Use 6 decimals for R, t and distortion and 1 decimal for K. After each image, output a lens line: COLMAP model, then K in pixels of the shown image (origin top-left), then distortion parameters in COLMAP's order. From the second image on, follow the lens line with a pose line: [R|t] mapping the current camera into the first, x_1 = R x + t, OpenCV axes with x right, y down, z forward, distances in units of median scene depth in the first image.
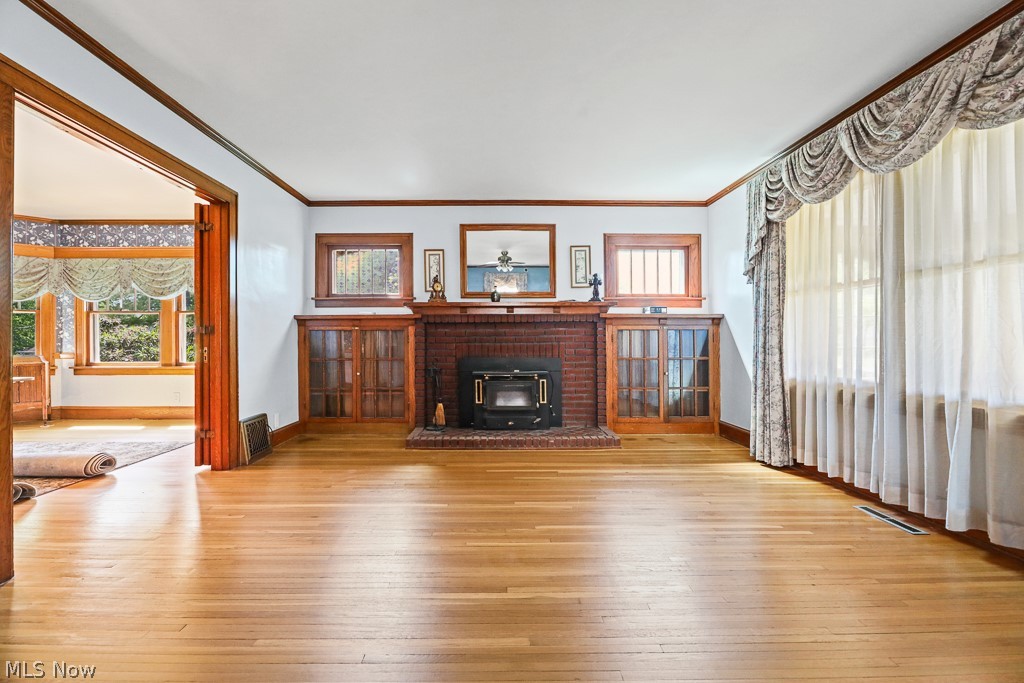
lens RADIAL K [[368.7, 0, 459.5], [0, 368.7, 343.9], [0, 0, 1]] dist [-0.000415, -0.000055]
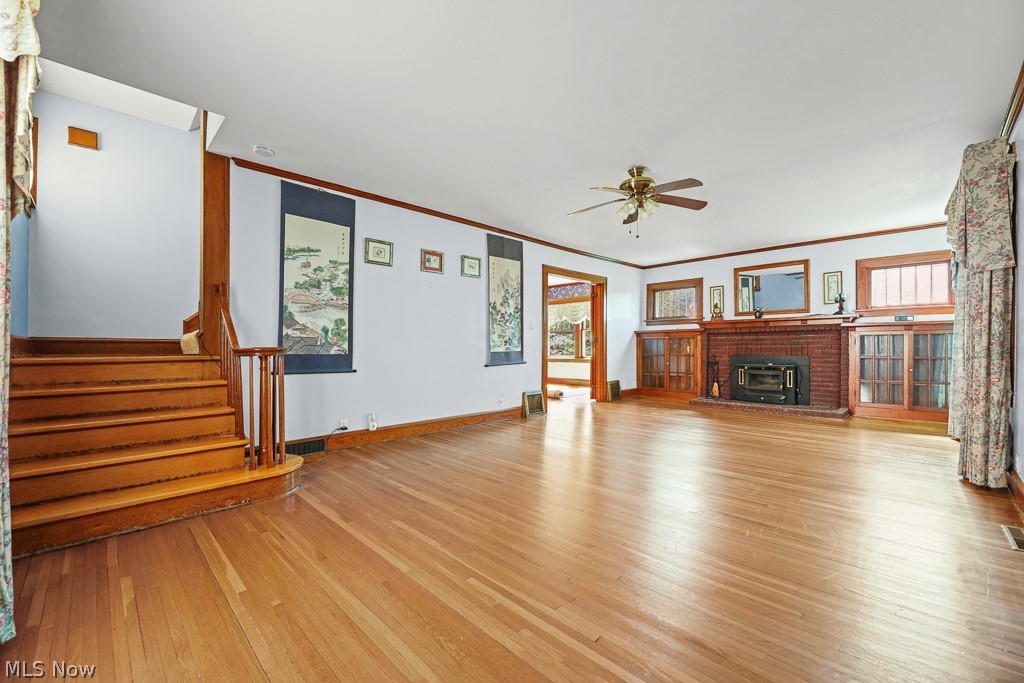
lens RADIAL K [[419.8, 0, 512.7], [0, 419.8, 349.8], [0, 0, 1]] dist [-0.001290, -0.000264]
pose [[0.700598, 0.005235, -0.713537, 0.616730], [-0.004869, 0.999985, 0.002555, 0.015032], [0.713540, 0.001684, 0.700613, -0.898816]]
